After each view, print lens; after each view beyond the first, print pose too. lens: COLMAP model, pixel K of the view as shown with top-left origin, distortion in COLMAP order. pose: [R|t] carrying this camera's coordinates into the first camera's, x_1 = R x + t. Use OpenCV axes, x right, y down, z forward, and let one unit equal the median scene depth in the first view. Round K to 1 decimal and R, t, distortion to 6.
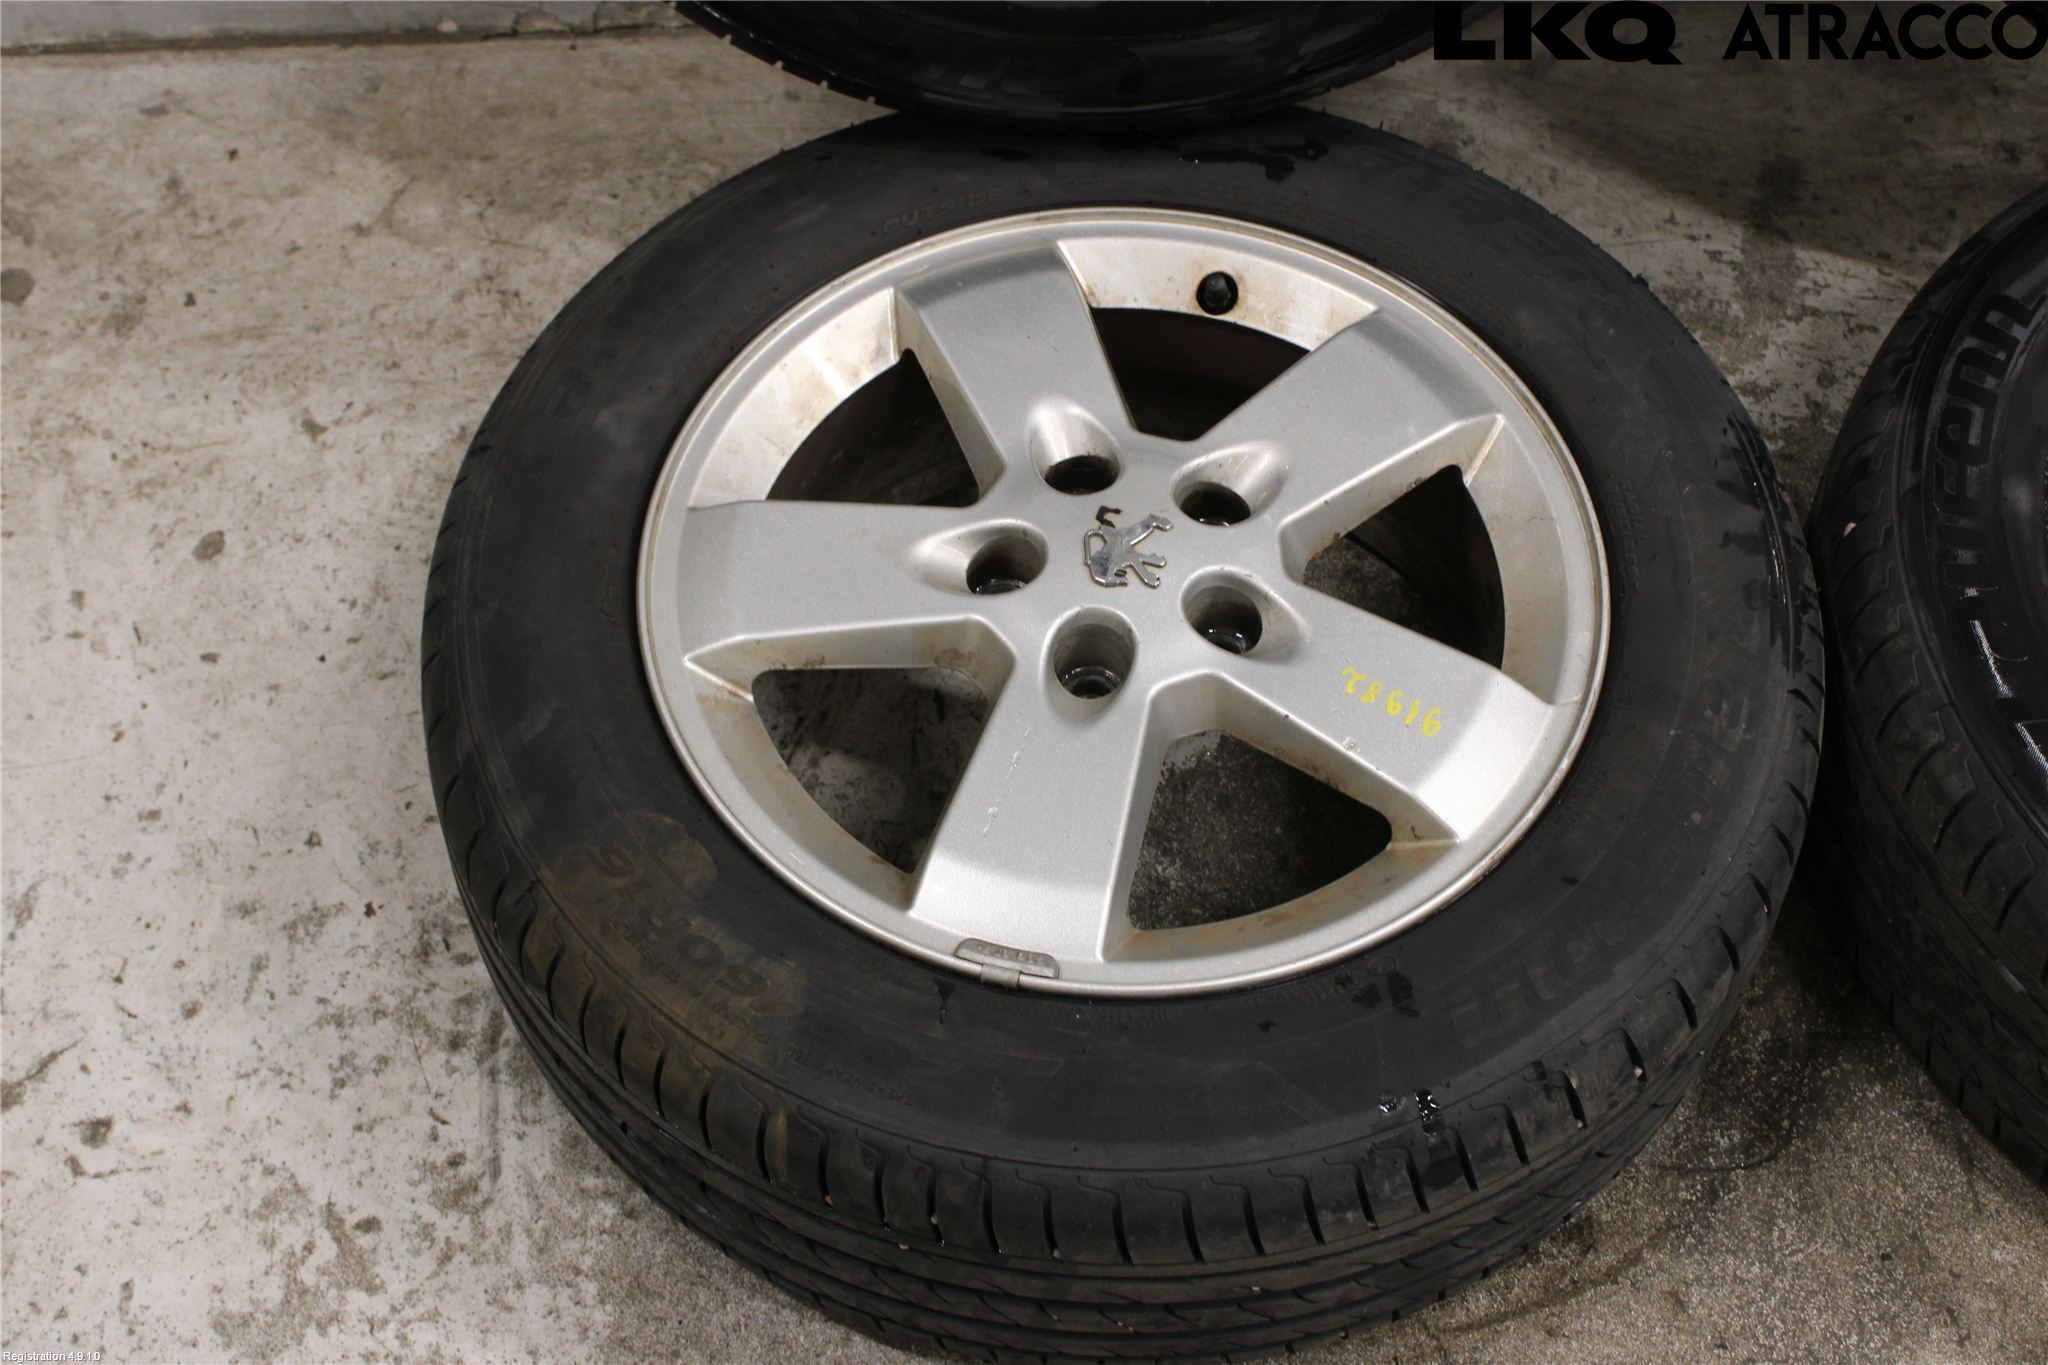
lens RADIAL K [[2932.9, 0, 1025.5], [0, 2932.9, 680.9], [0, 0, 1]] dist [-0.034449, 0.000000]
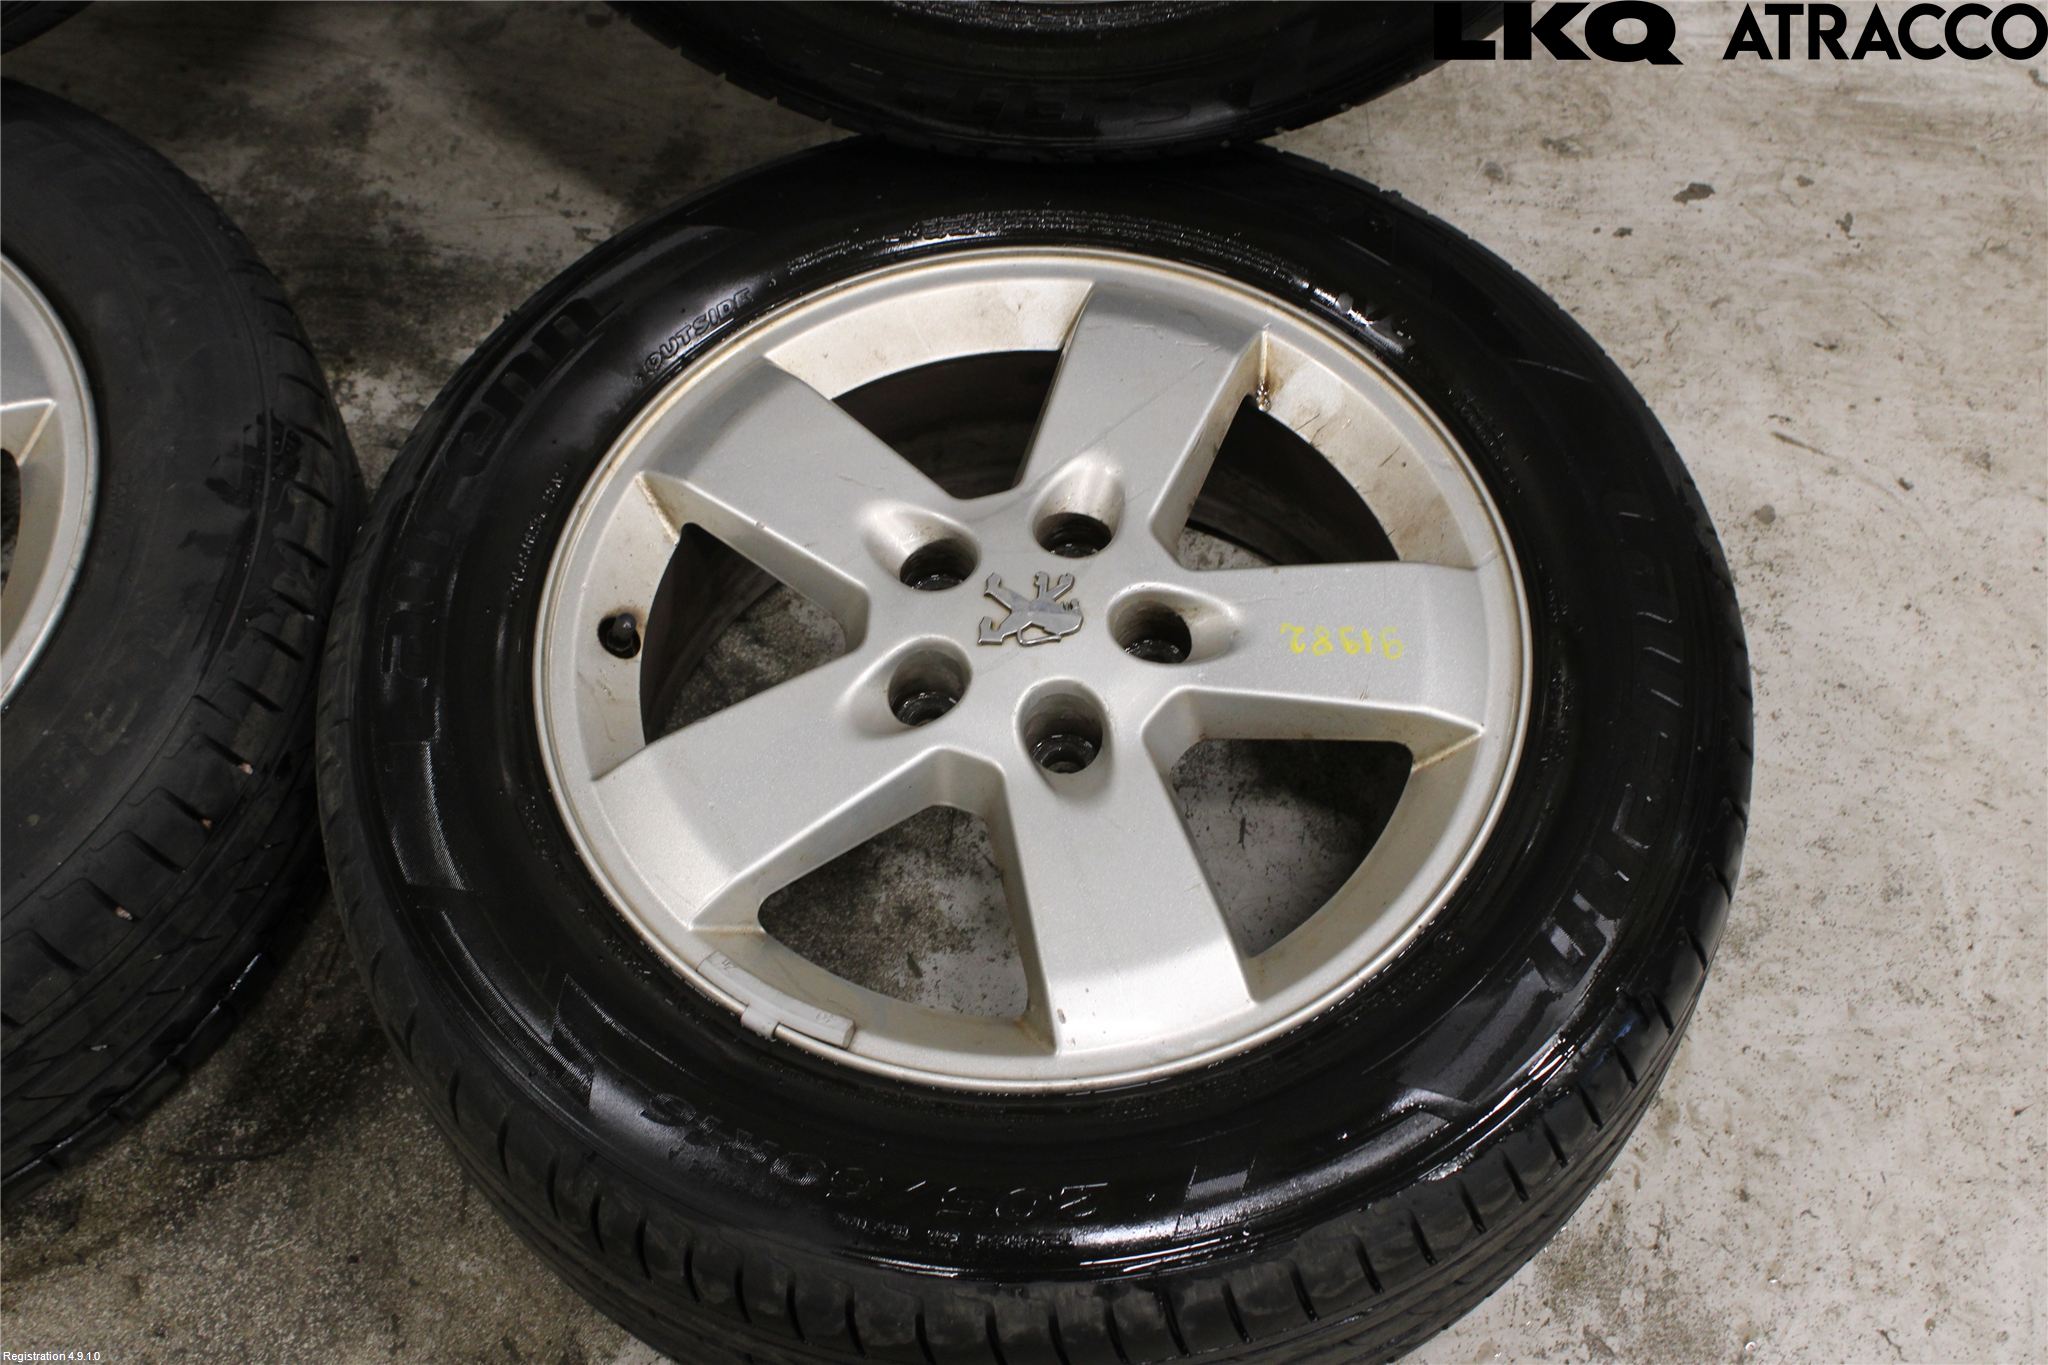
lens RADIAL K [[2864.8, 0, 1010.8], [0, 2864.8, 668.7], [0, 0, 1]] dist [-0.058466, 0.000000]
pose [[0.995692, 0.056186, -0.073754, 0.574536], [-0.053099, 0.997656, 0.043173, -0.059239], [0.076006, -0.039071, 0.996342, 0.047540]]
